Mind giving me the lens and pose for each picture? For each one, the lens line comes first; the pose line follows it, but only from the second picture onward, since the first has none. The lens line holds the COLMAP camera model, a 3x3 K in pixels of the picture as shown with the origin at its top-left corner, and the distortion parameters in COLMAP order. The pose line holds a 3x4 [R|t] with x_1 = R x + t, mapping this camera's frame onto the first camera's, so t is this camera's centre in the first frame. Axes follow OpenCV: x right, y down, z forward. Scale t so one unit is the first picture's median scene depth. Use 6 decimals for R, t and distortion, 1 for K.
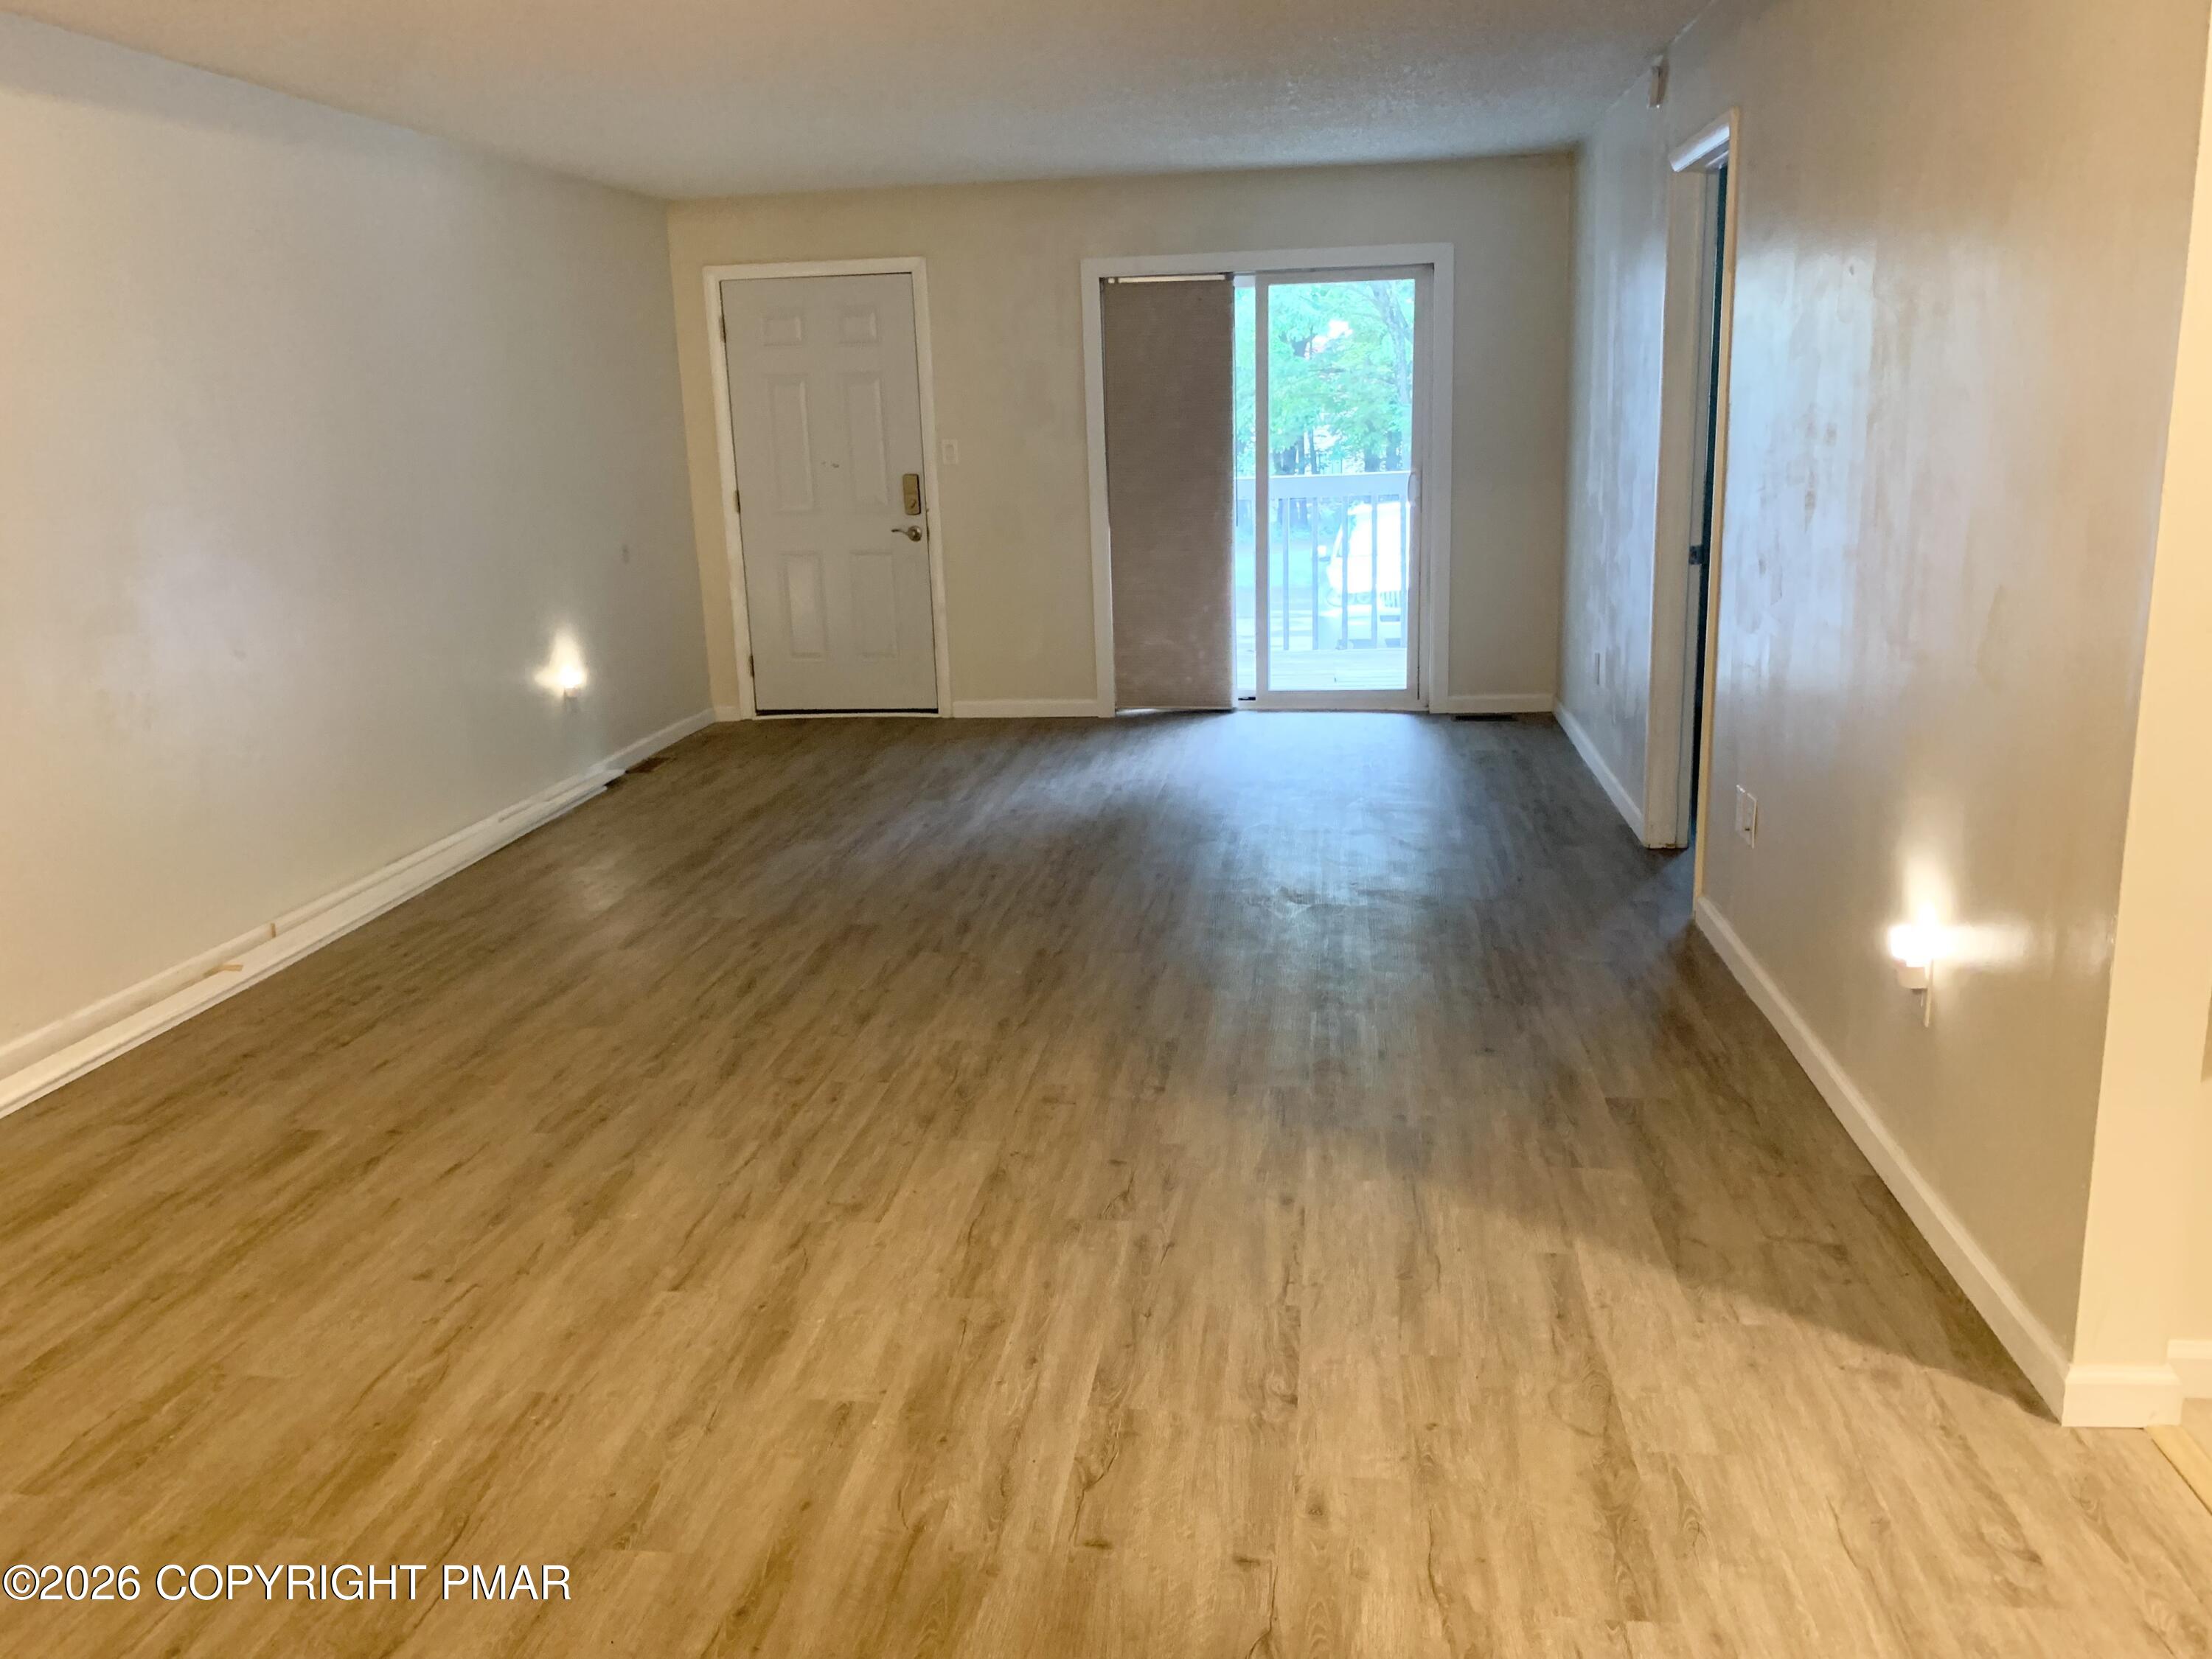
lens RADIAL K [[1712.8, 0, 1115.3], [0, 1712.8, 829.6], [0, 0, 1]] dist [0.030759, -0.003202]
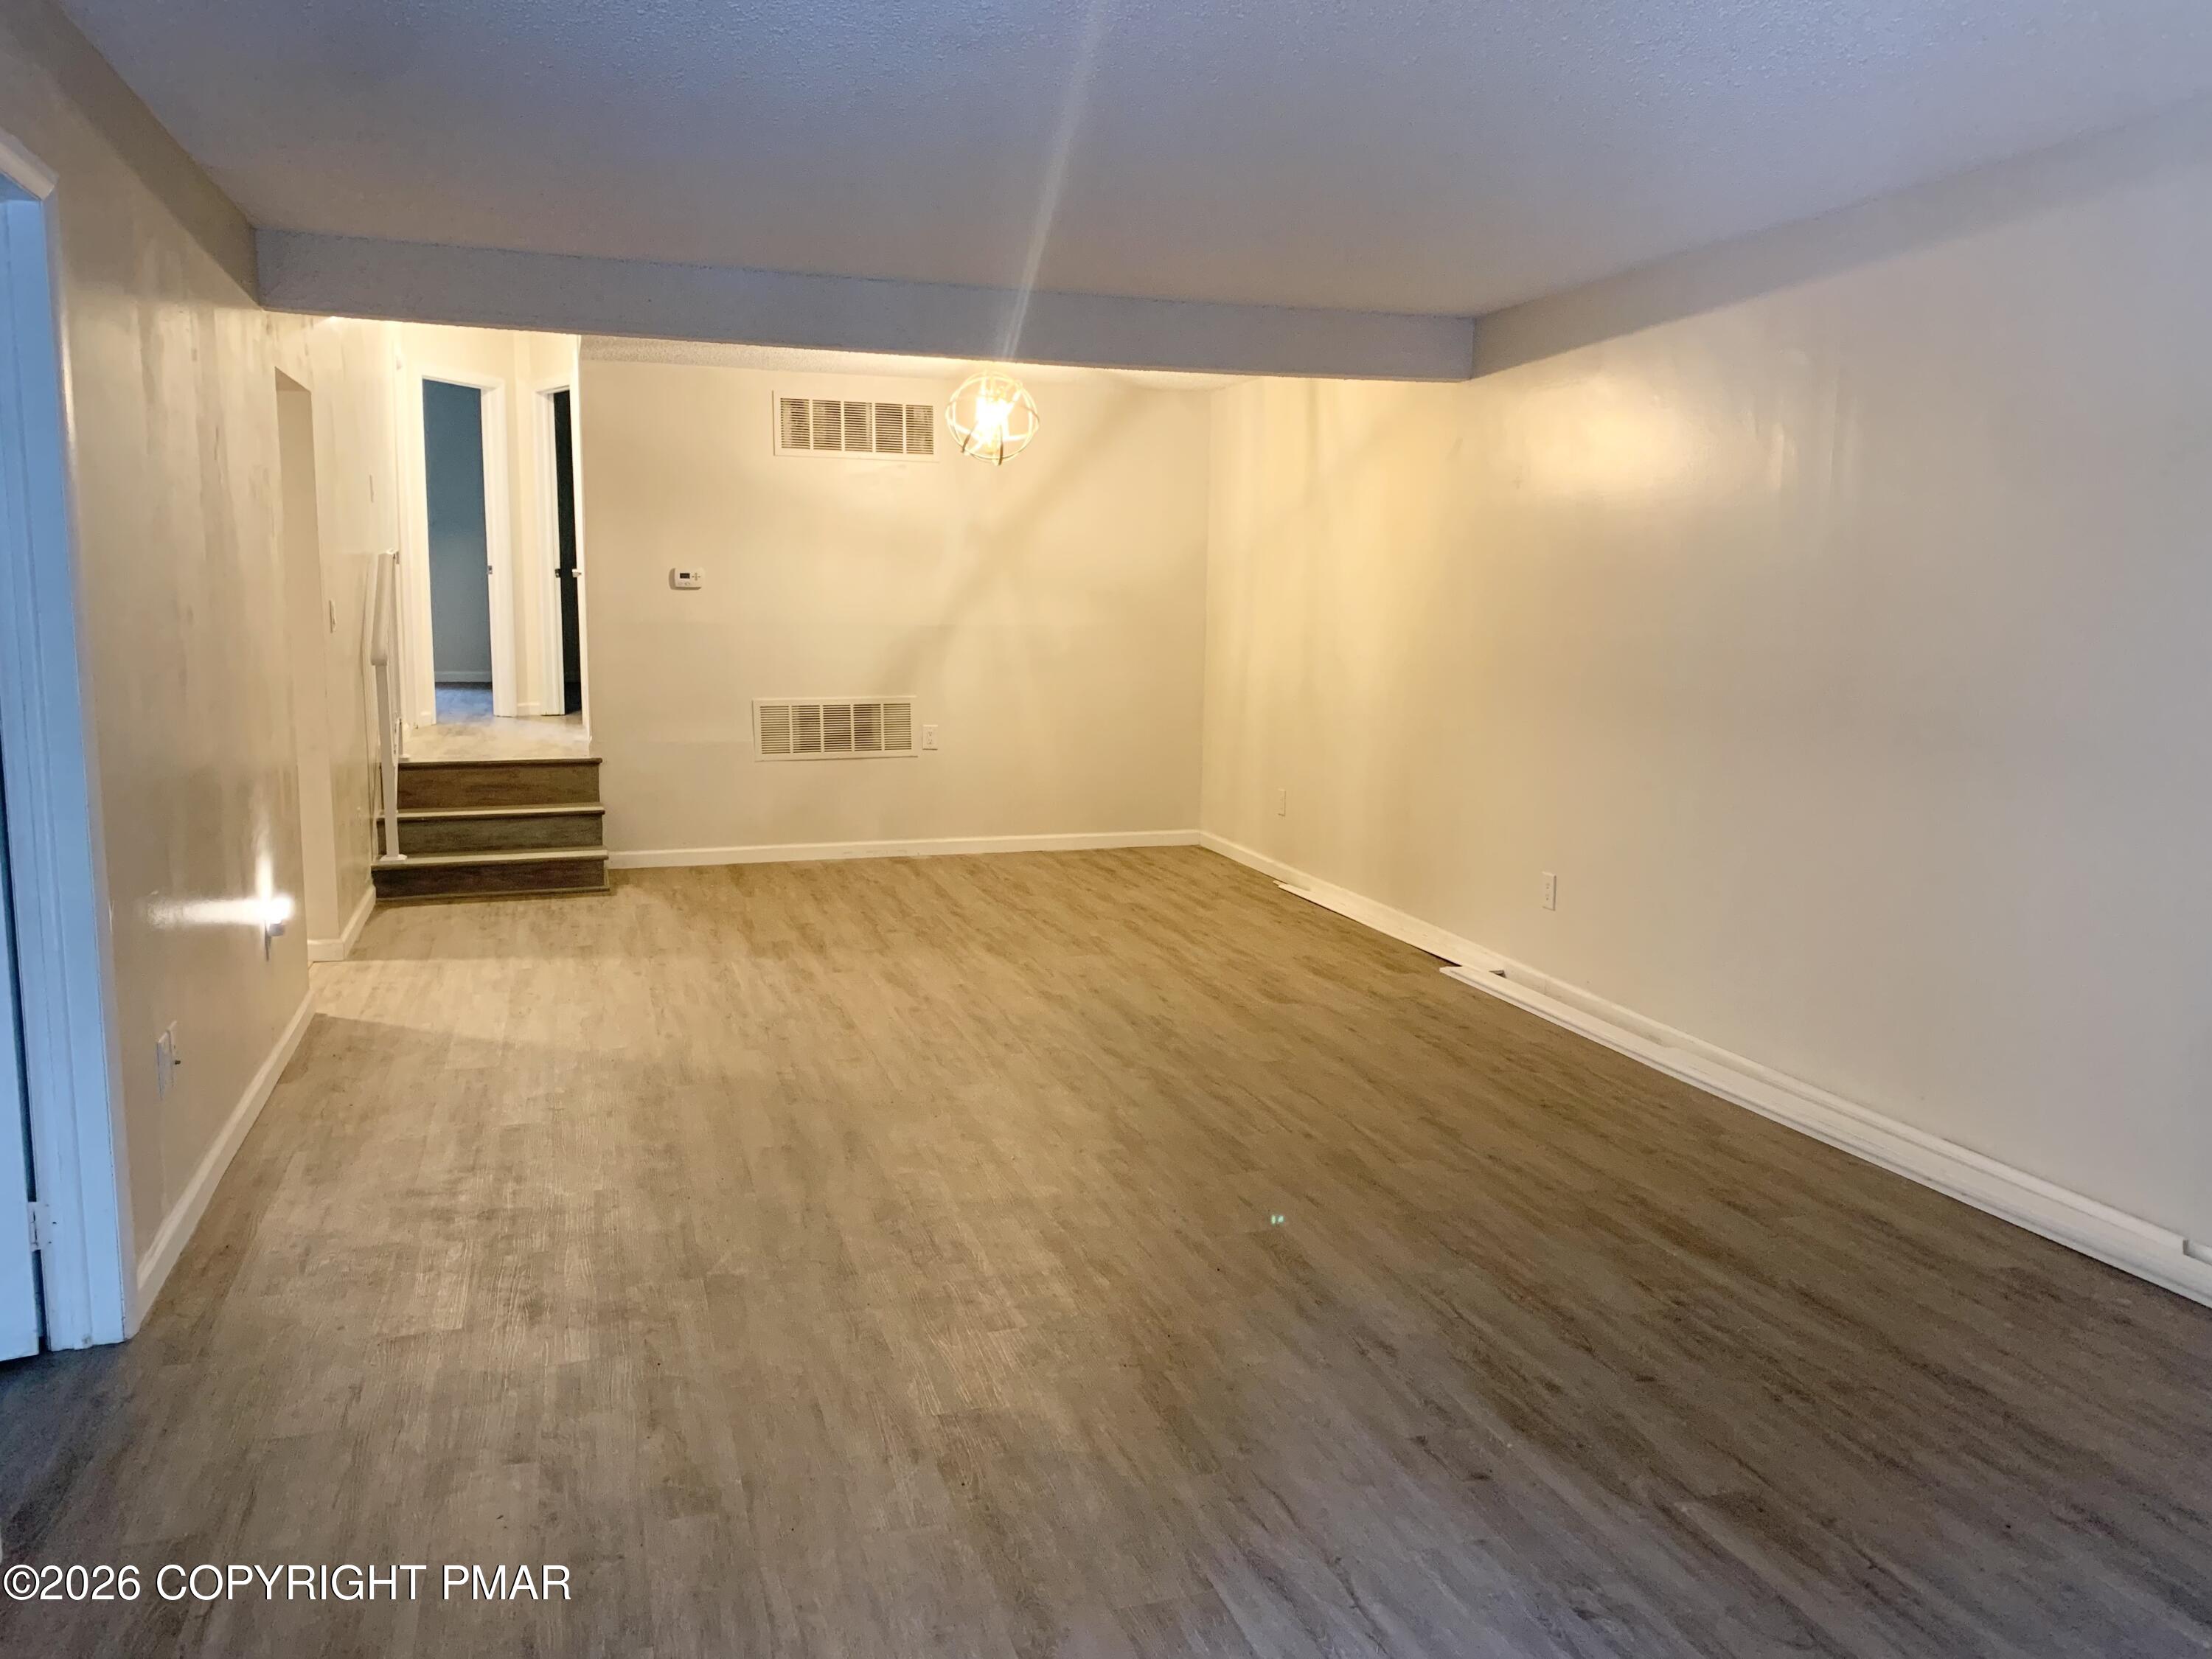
lens RADIAL K [[1712.8, 0, 1101.1], [0, 1712.8, 827.7], [0, 0, 1]] dist [0.030759, -0.003202]
pose [[-0.911082, 0.083018, -0.403779, 0.295609], [-0.077424, 0.927618, 0.365419, -0.489944], [0.404888, 0.364189, -0.838708, 1.962620]]
